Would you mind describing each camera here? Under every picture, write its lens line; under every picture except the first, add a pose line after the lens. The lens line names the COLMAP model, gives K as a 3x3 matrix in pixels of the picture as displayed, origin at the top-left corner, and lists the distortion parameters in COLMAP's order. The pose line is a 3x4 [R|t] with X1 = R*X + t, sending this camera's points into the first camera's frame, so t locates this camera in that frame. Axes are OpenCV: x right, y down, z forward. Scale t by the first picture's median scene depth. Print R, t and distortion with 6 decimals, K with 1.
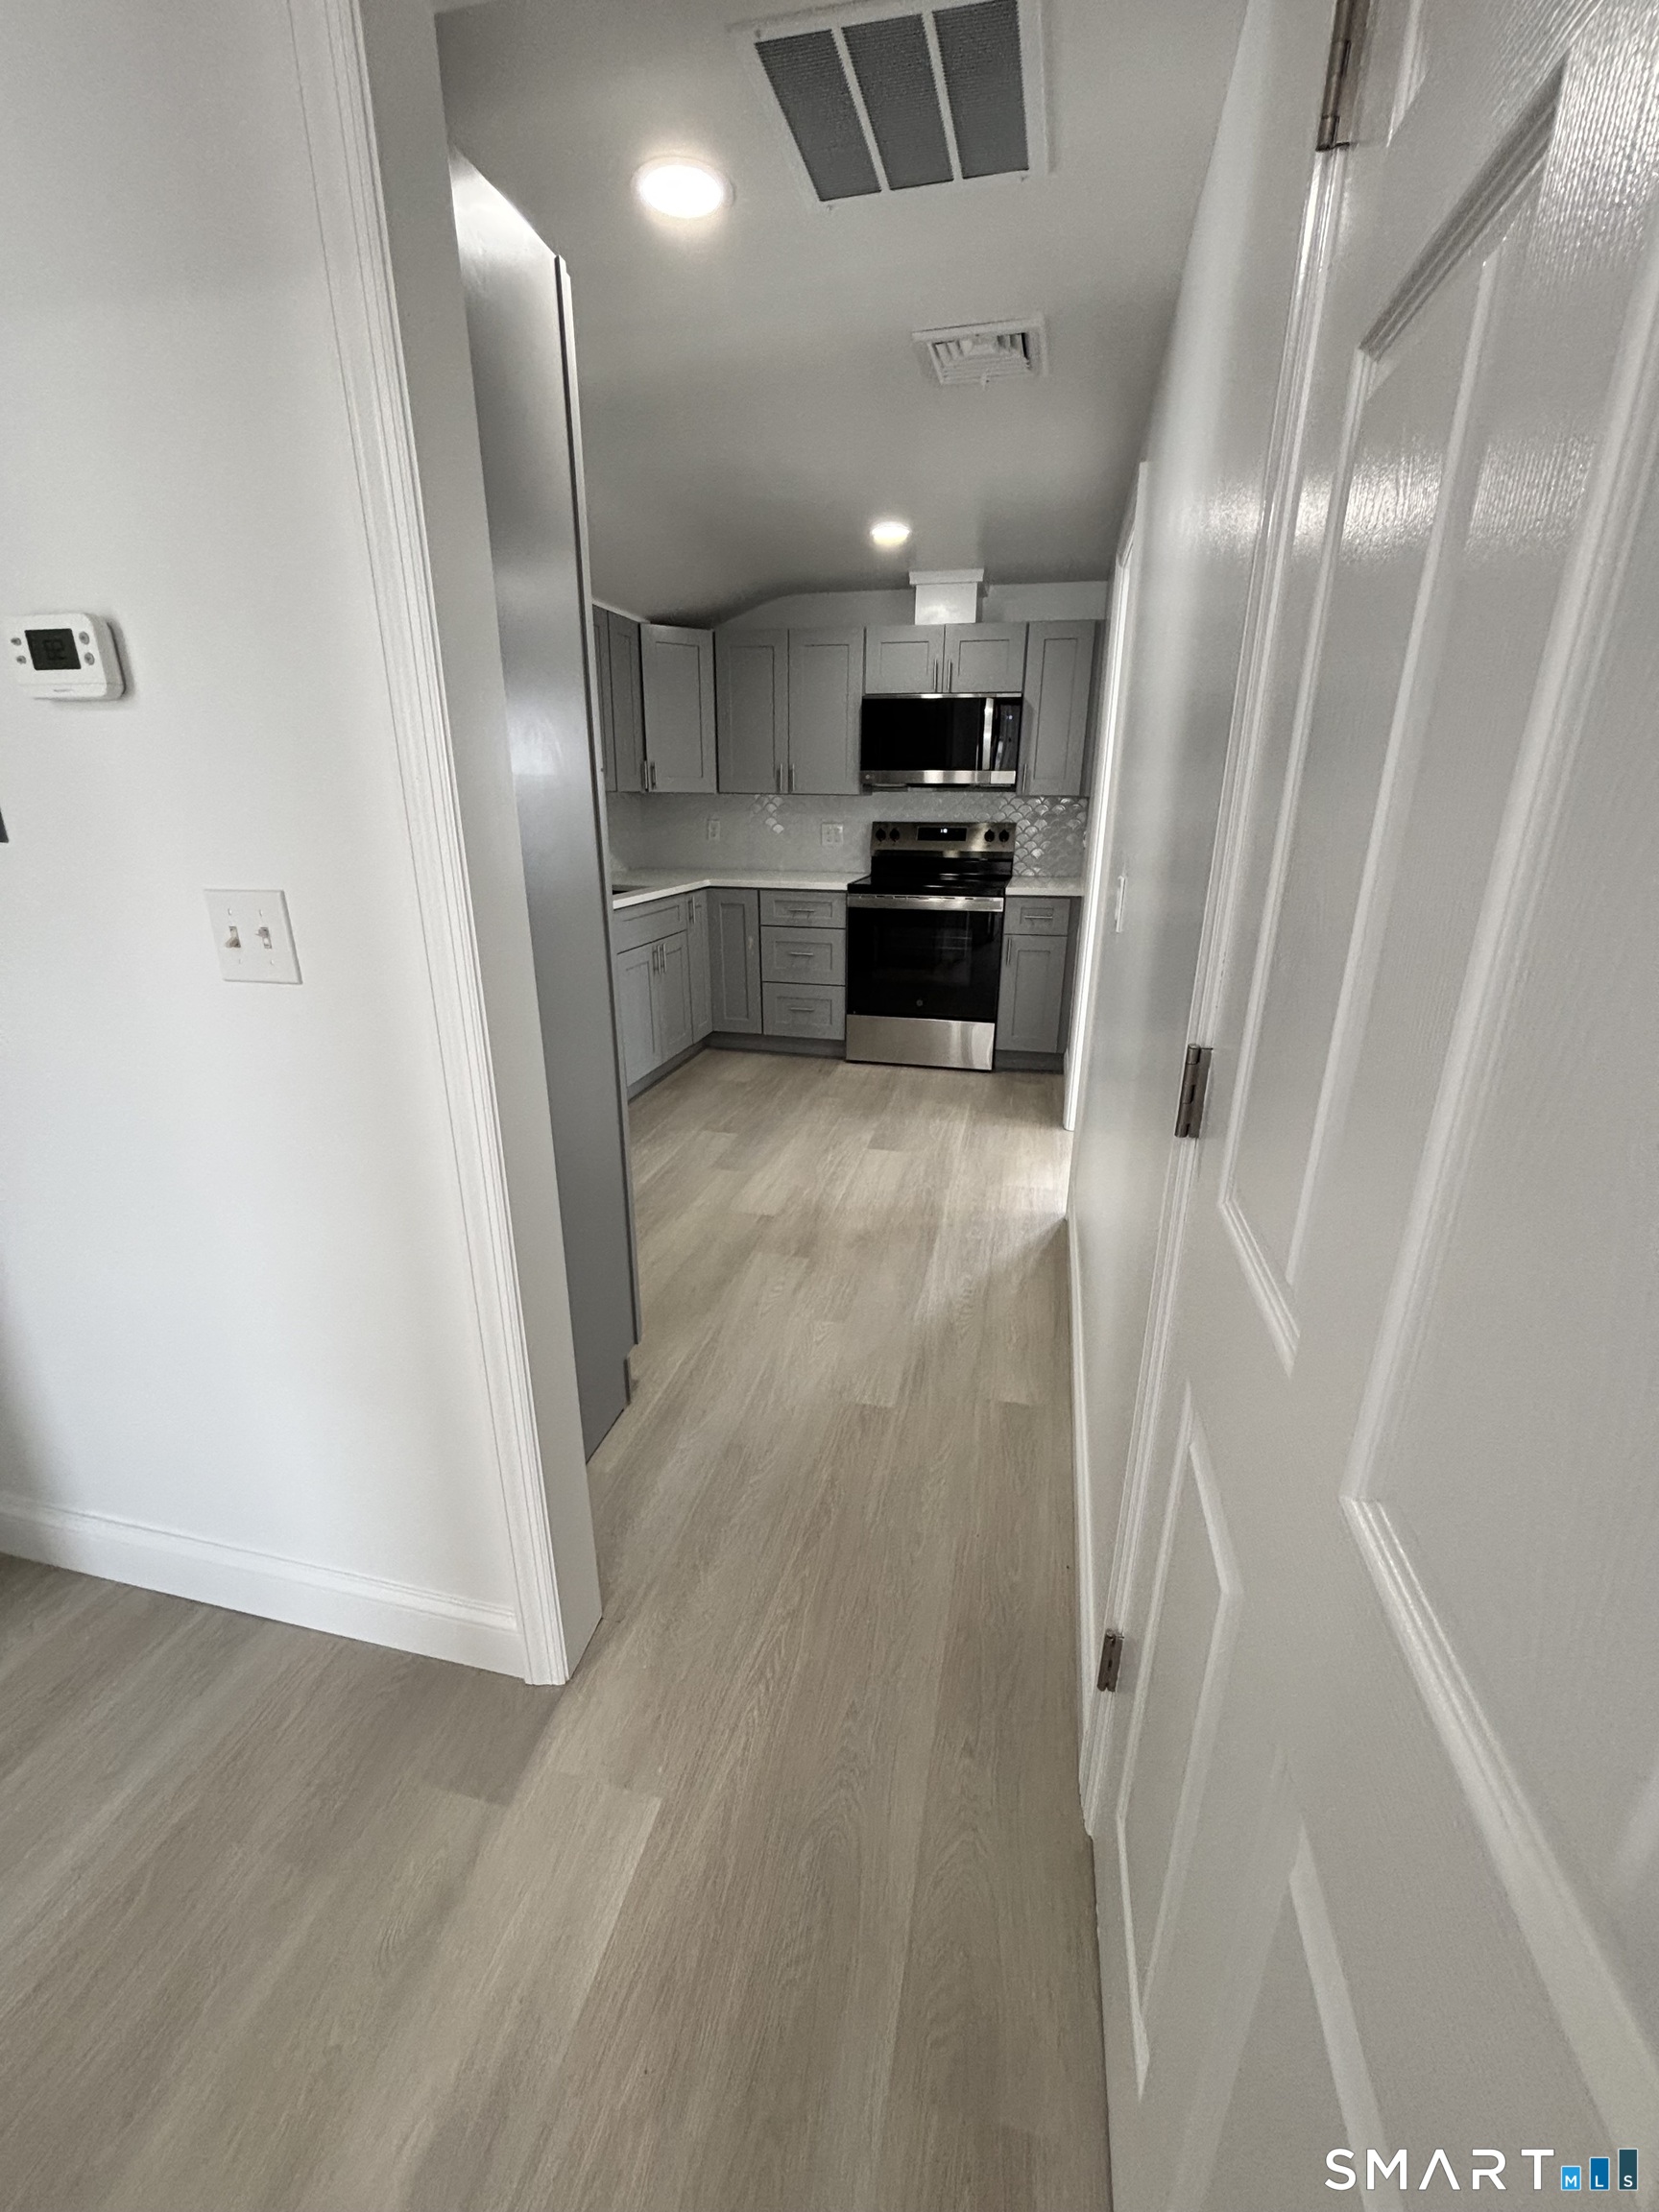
lens RADIAL K [[885.6, 0, 829.5], [0, 885.6, 1106.0], [0, 0, 1]] dist [-0.008873, -0.000250]
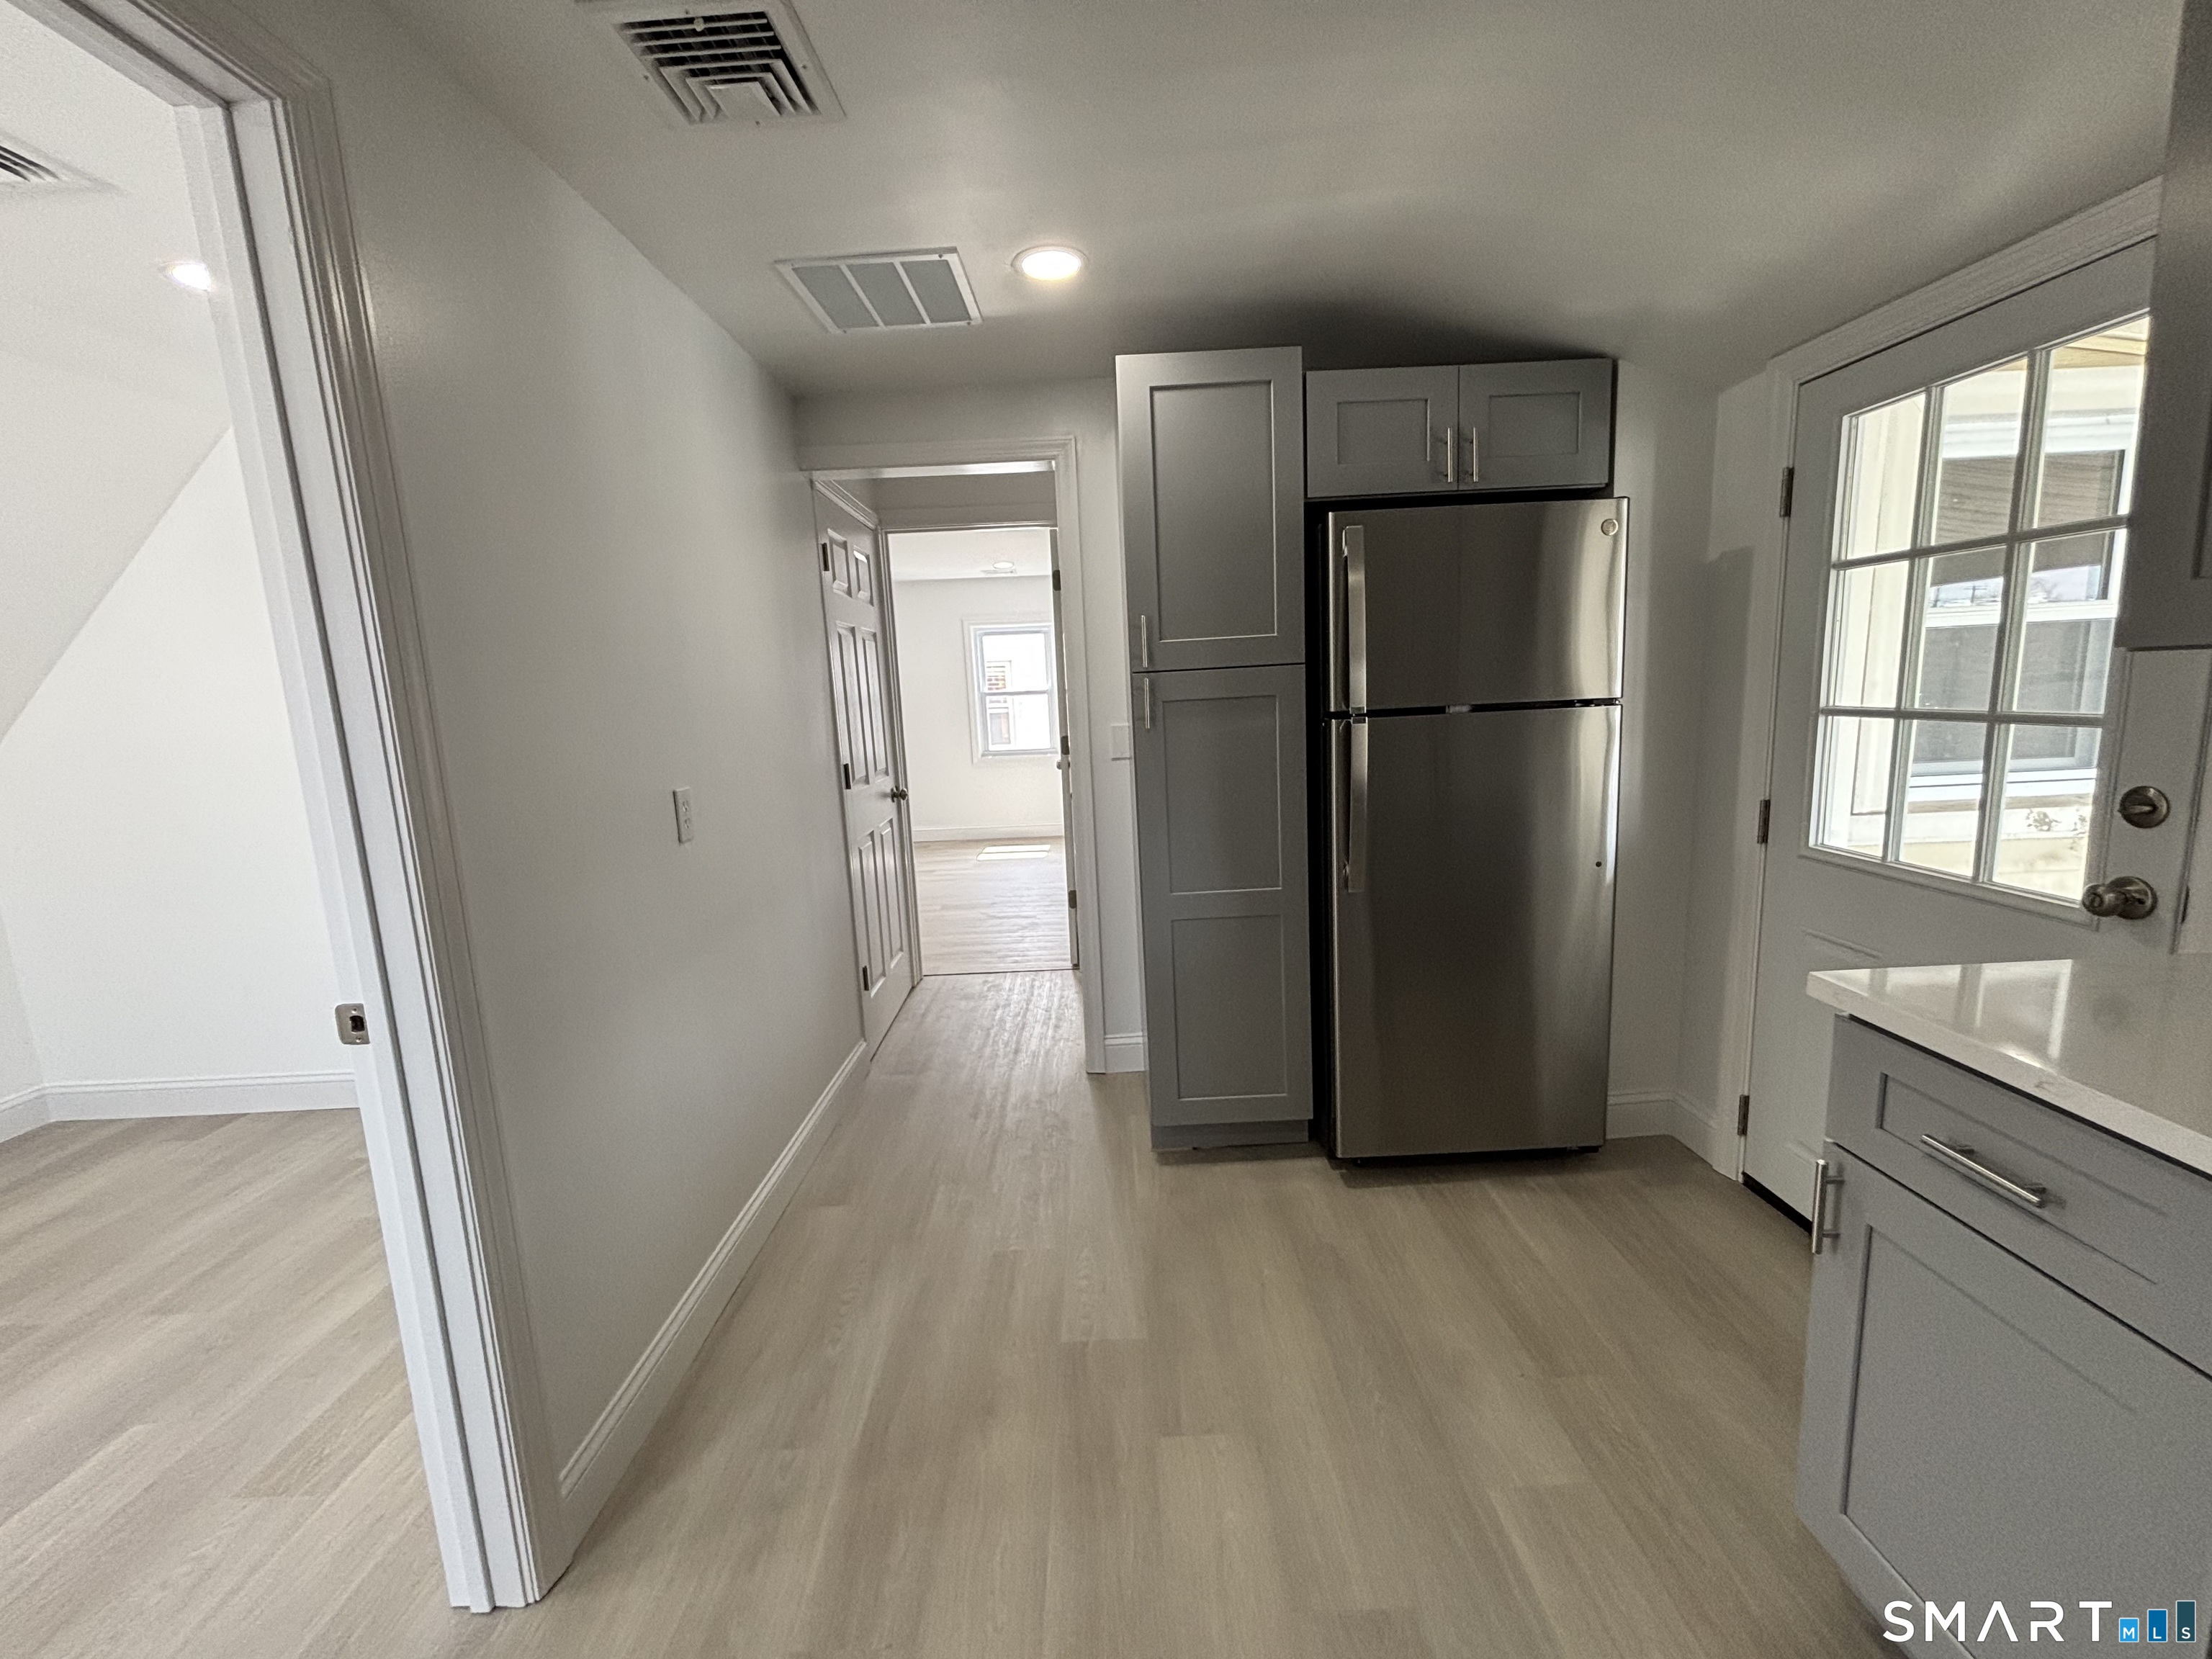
lens RADIAL K [[854.7, 0, 1096.9], [0, 854.7, 822.4], [0, 0, 1]] dist [-0.000664, -0.000066]
pose [[-0.971154, 0.077357, -0.225557, 0.041784], [-0.037791, 0.884031, 0.465898, -0.302135], [0.235440, 0.460983, -0.855607, 0.850140]]
